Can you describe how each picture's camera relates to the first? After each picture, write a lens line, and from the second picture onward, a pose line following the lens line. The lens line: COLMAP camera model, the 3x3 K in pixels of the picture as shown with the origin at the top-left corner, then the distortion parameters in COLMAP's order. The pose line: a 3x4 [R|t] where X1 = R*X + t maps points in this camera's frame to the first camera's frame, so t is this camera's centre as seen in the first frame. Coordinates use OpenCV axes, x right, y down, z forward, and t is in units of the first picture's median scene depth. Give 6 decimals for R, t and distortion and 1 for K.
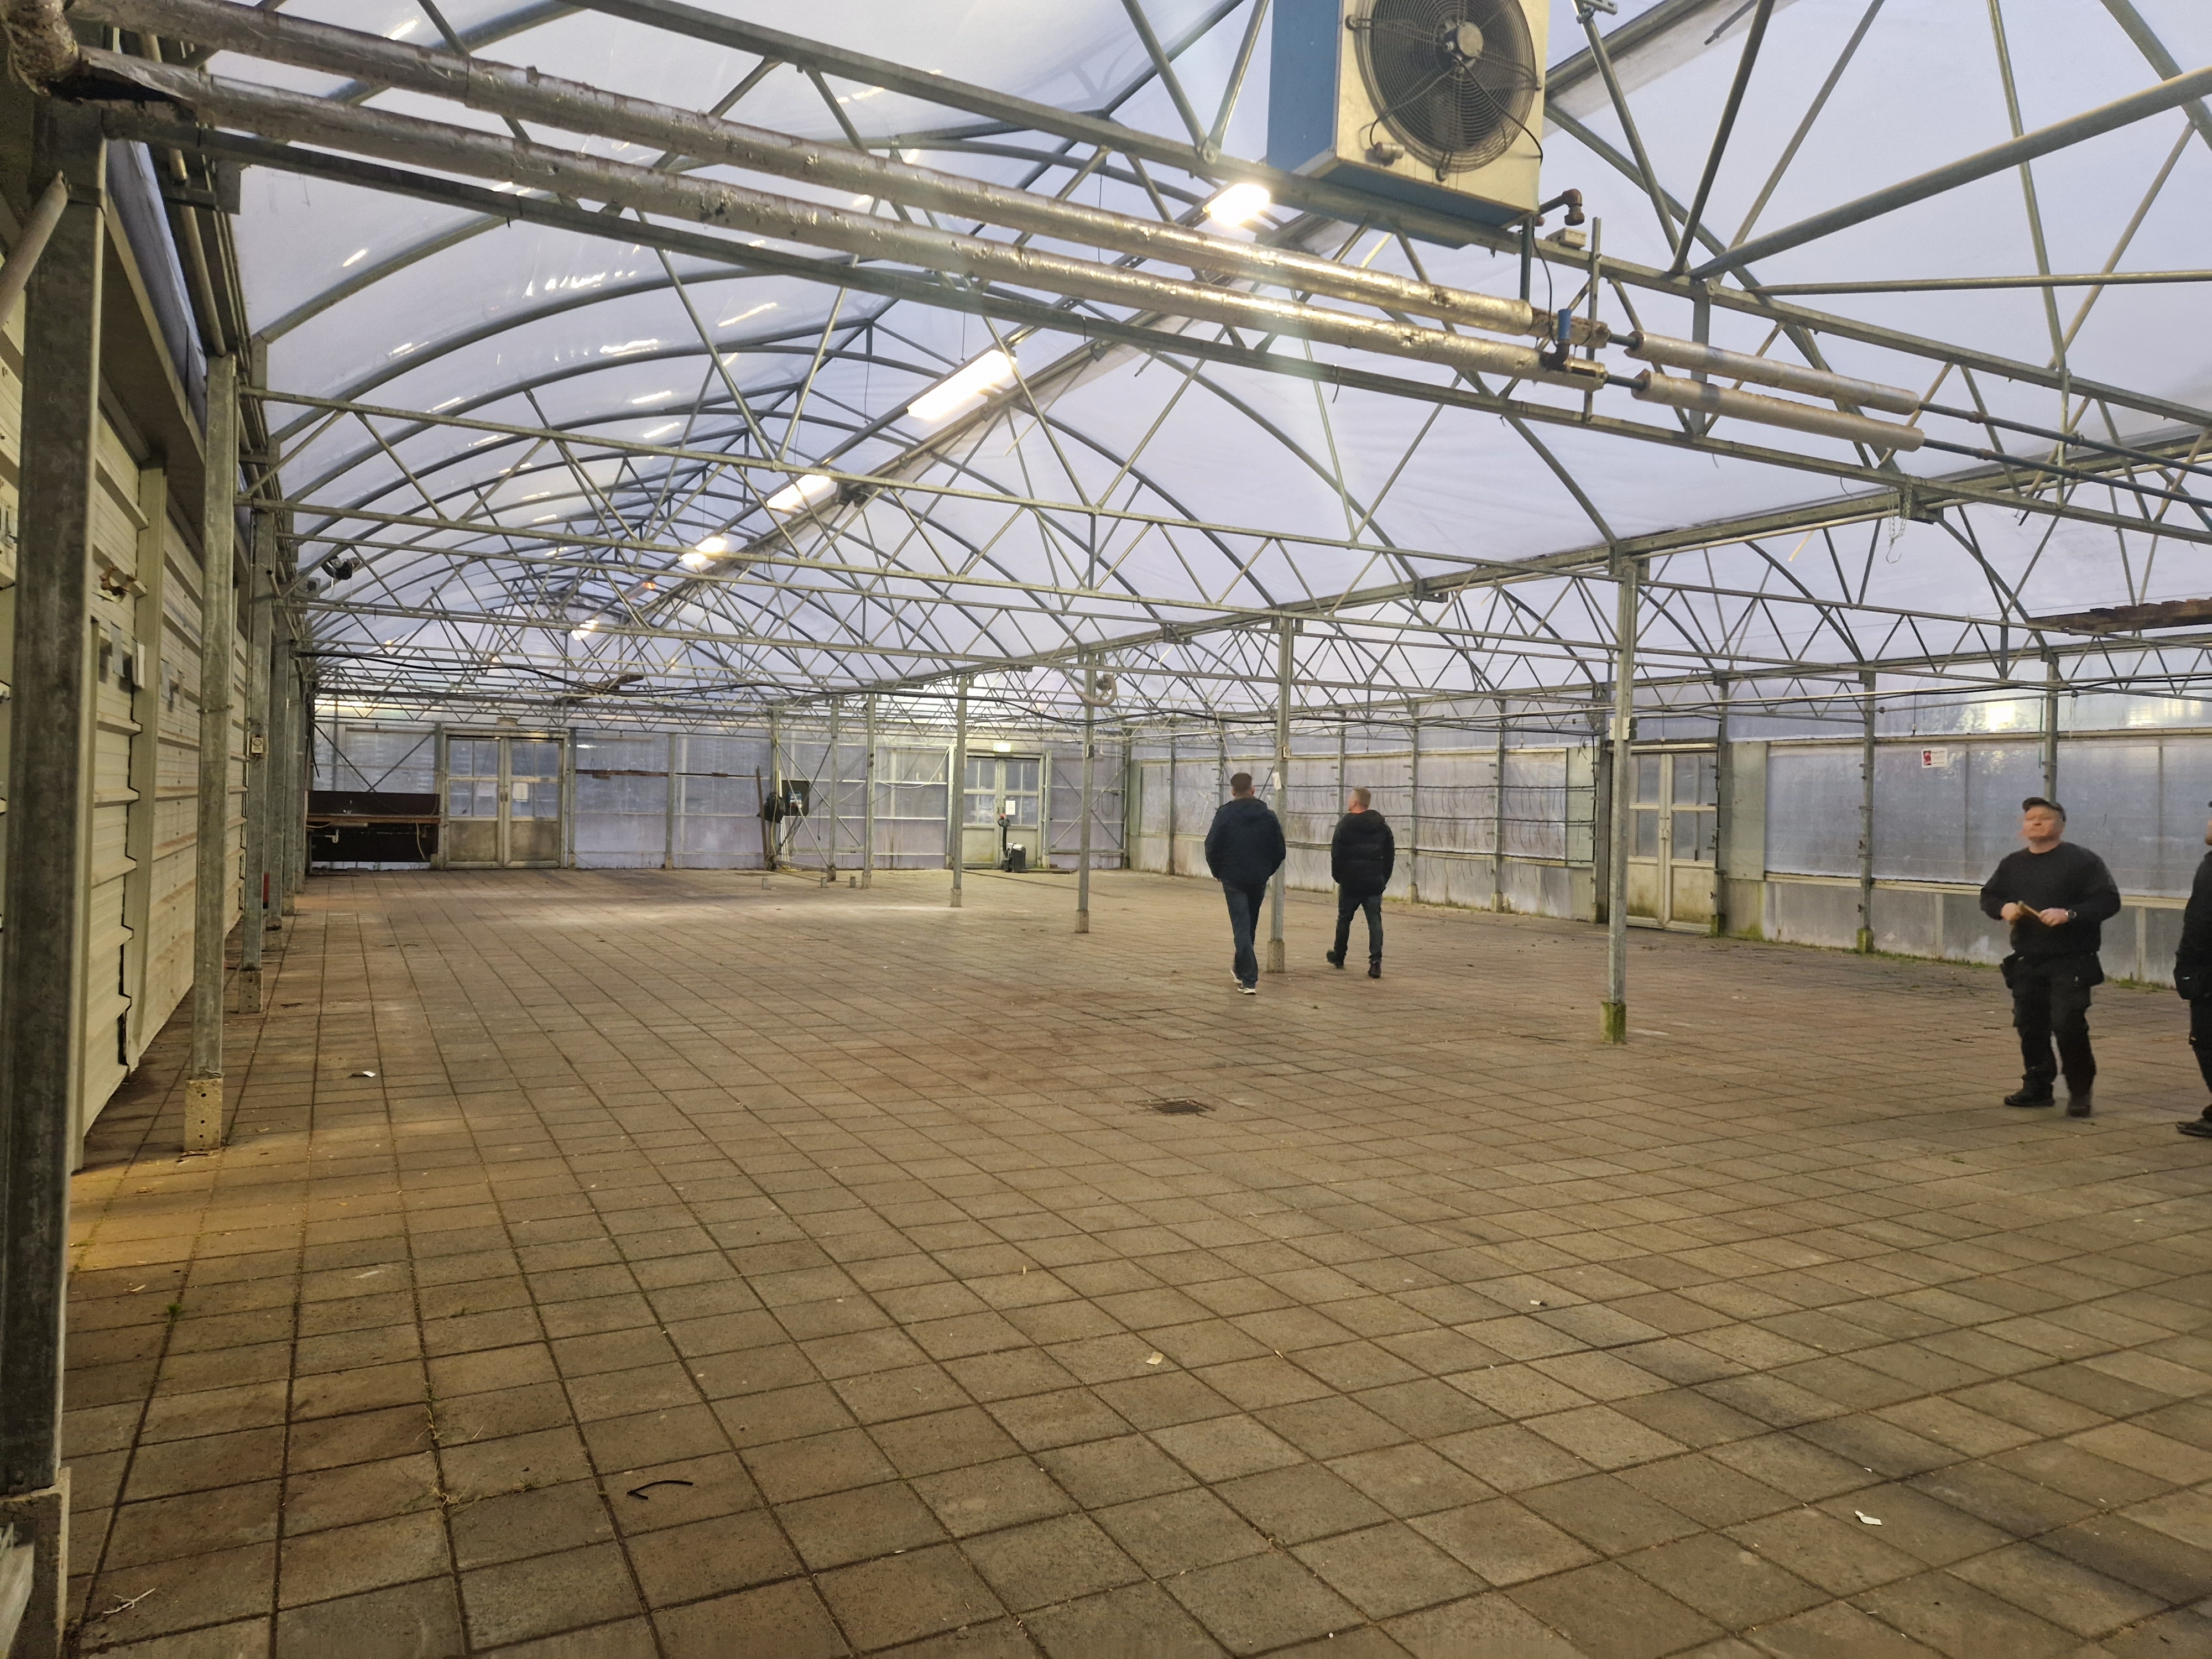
lens RADIAL K [[1479.8, 0, 1110.3], [0, 1479.8, 793.9], [0, 0, 1]] dist [0.082771, -0.063531]
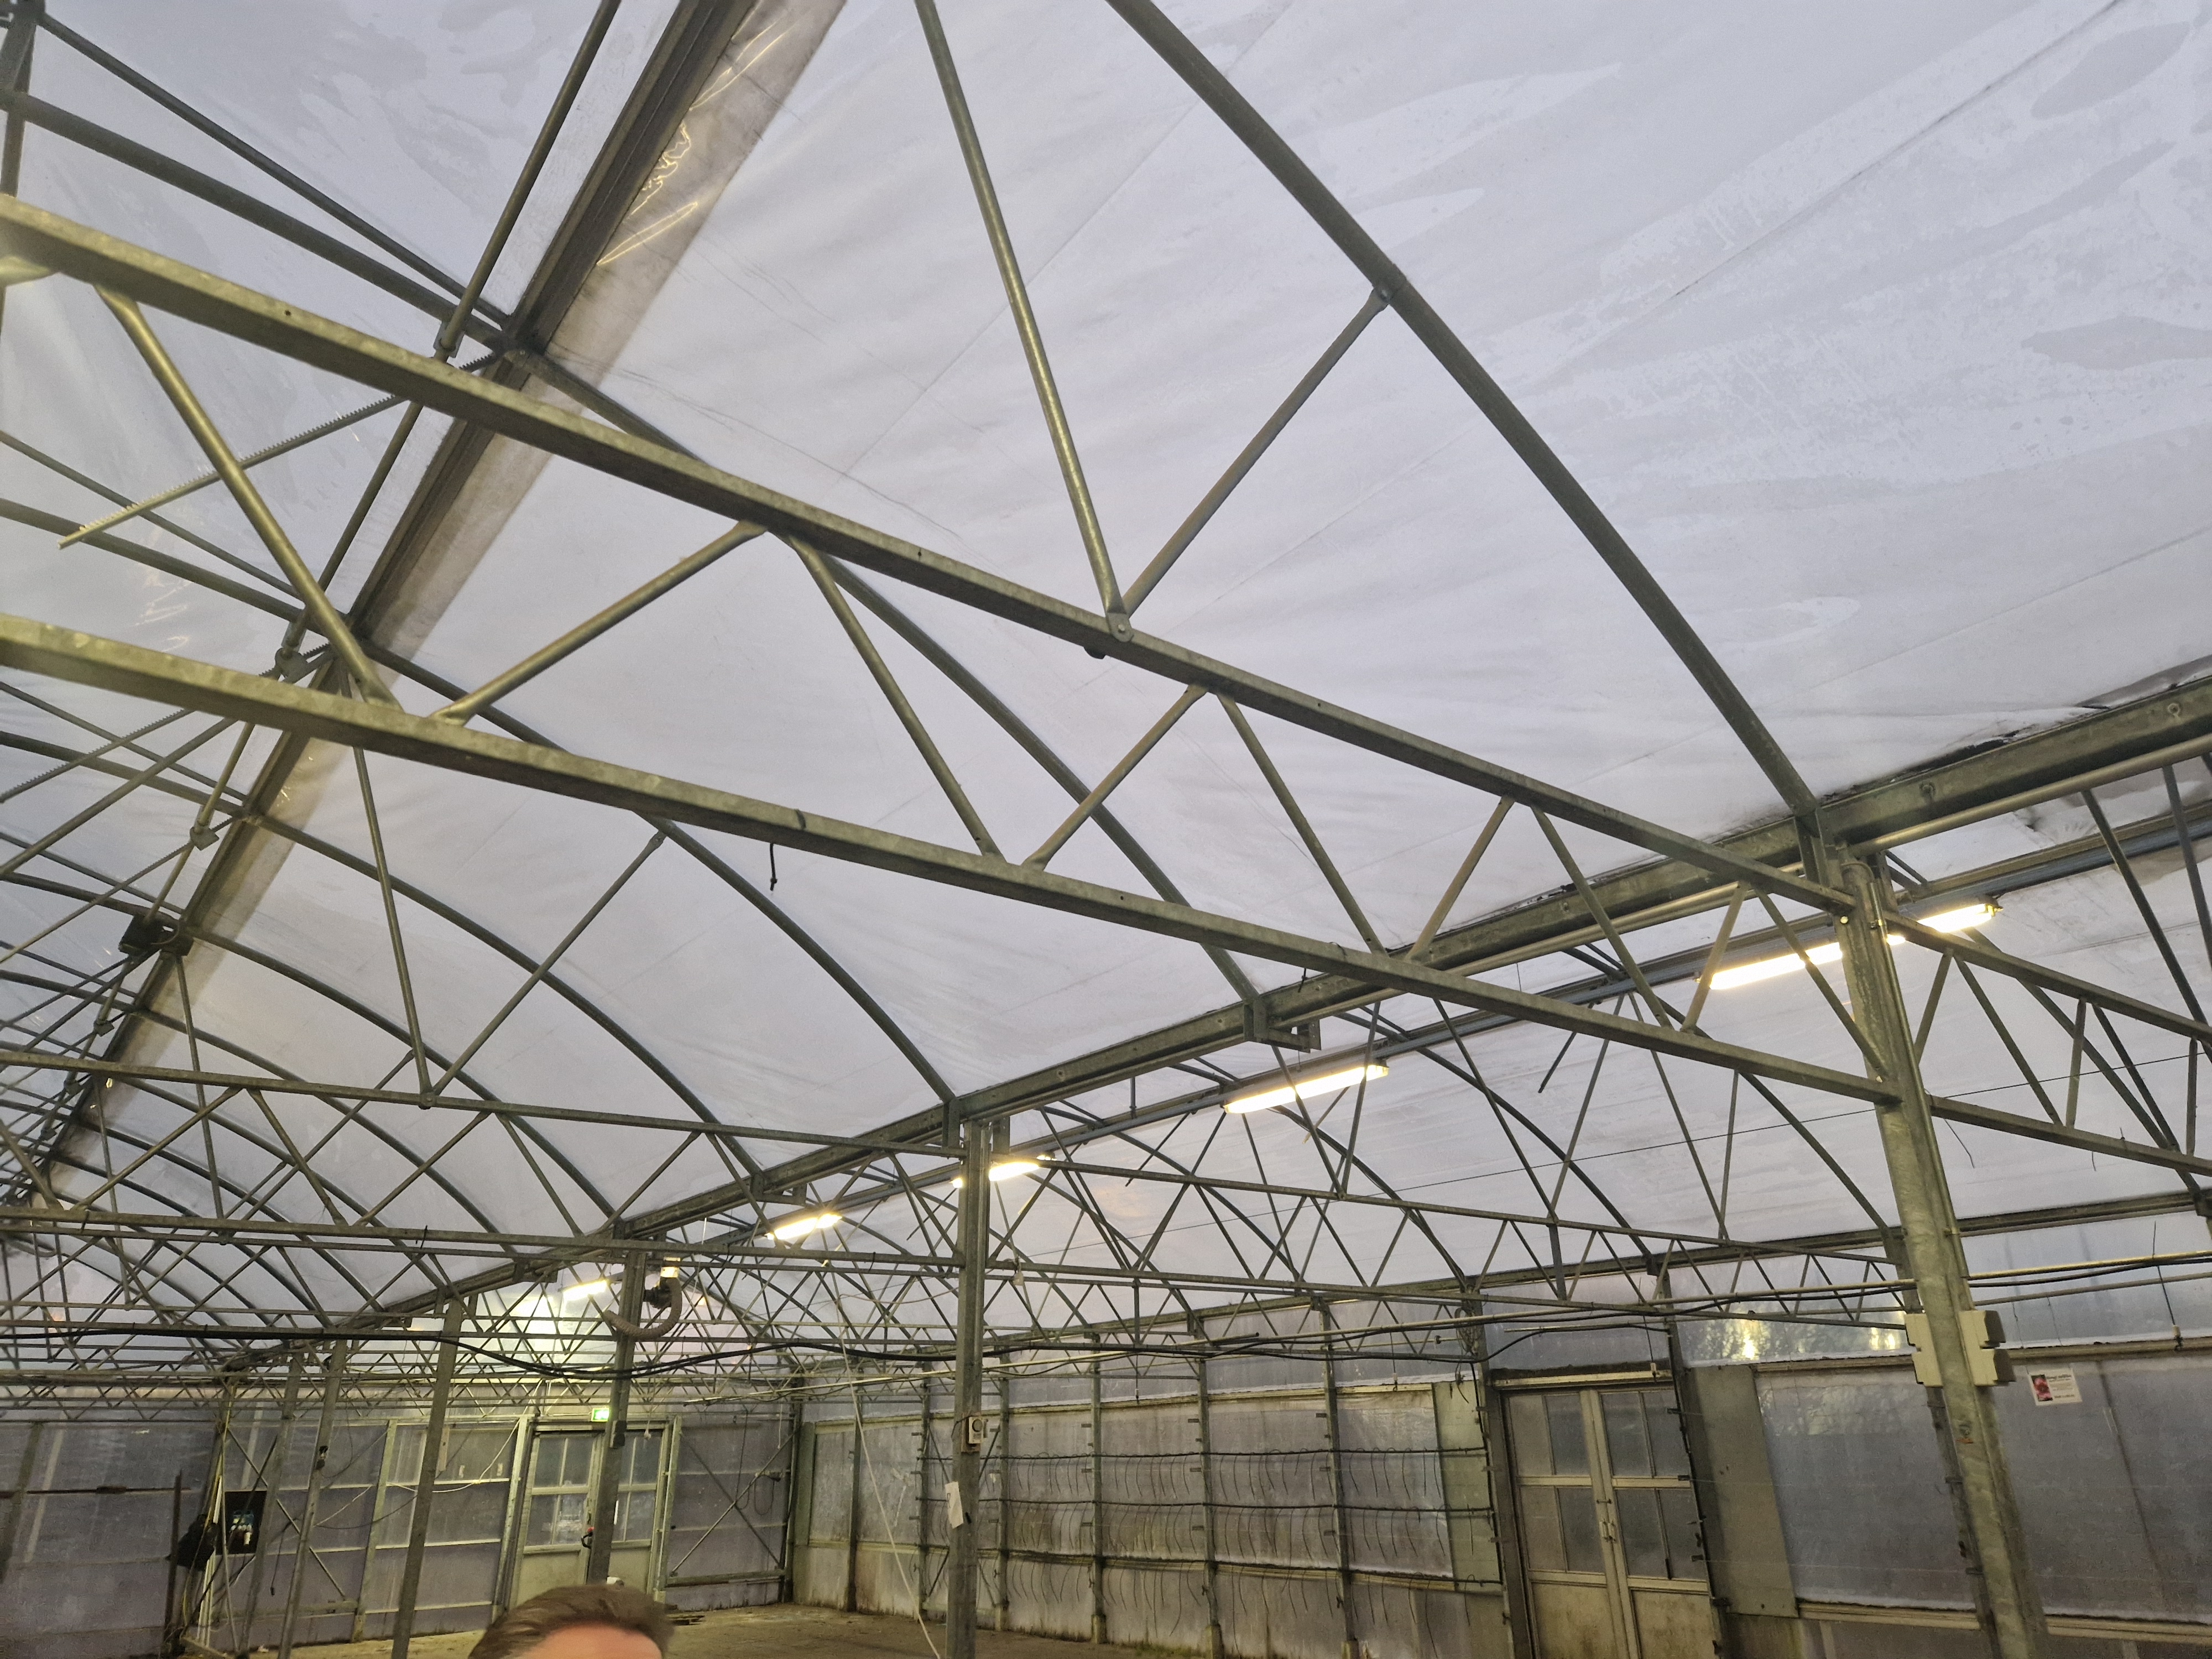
lens RADIAL K [[1479.8, 0, 1110.3], [0, 1479.8, 793.9], [0, 0, 1]] dist [0.082771, -0.063531]
pose [[0.985711, 0.024695, 0.166624, 0.046652], [0.043646, 0.917967, -0.394248, -0.013893], [-0.162691, 0.395887, 0.903773, 0.302516]]
